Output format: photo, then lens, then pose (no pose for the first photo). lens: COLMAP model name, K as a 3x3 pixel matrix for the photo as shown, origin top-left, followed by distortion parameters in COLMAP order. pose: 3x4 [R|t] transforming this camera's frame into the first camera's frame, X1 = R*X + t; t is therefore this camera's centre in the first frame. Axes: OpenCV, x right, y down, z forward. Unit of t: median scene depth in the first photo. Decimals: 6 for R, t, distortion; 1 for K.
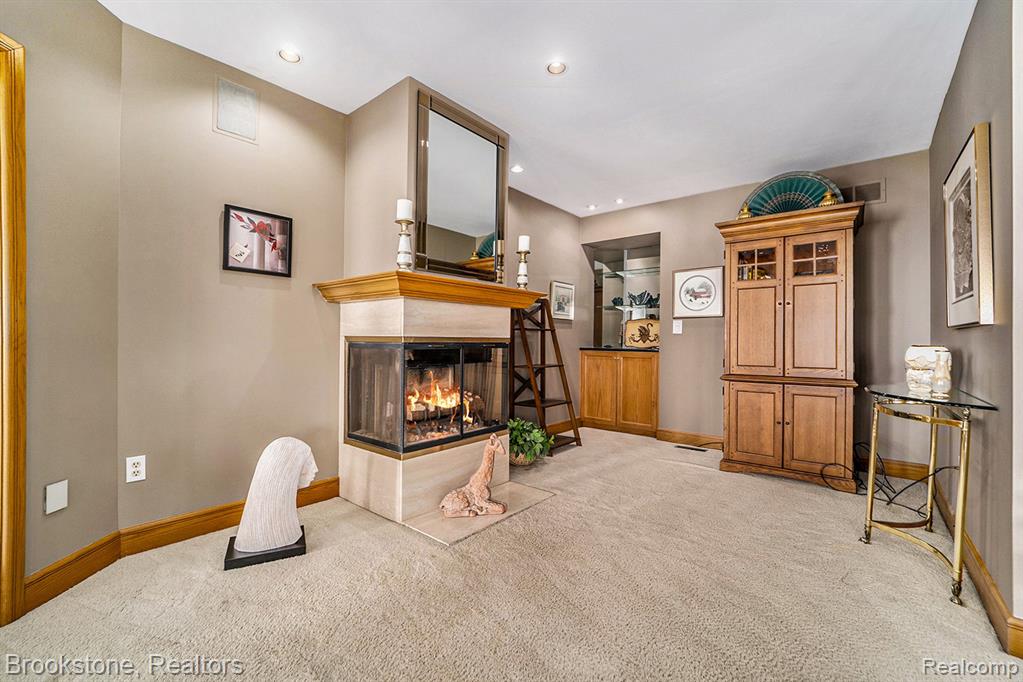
lens RADIAL K [[422.3, 0, 507.9], [0, 422.3, 340.5], [0, 0, 1]] dist [0.000938, 0.000044]
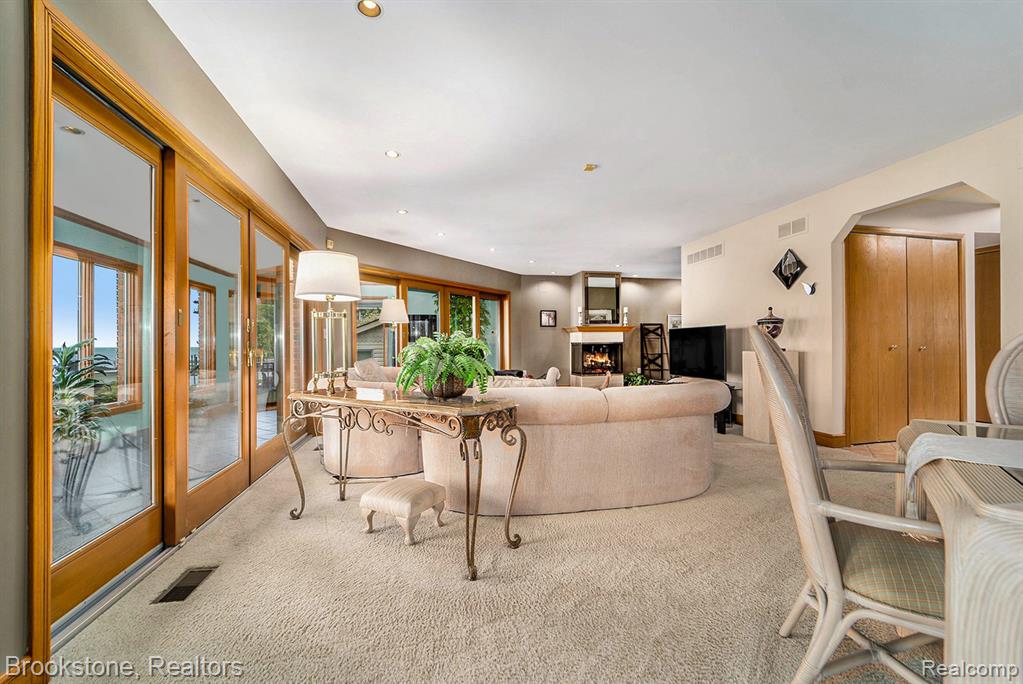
lens RADIAL K [[422.3, 0, 512.4], [0, 422.3, 343.2], [0, 0, 1]] dist [0.000938, 0.000044]
pose [[0.789351, -0.017670, -0.613688, 1.338411], [0.017983, 0.999822, -0.005658, 0.003666], [0.613679, -0.006570, 0.789528, -1.981853]]
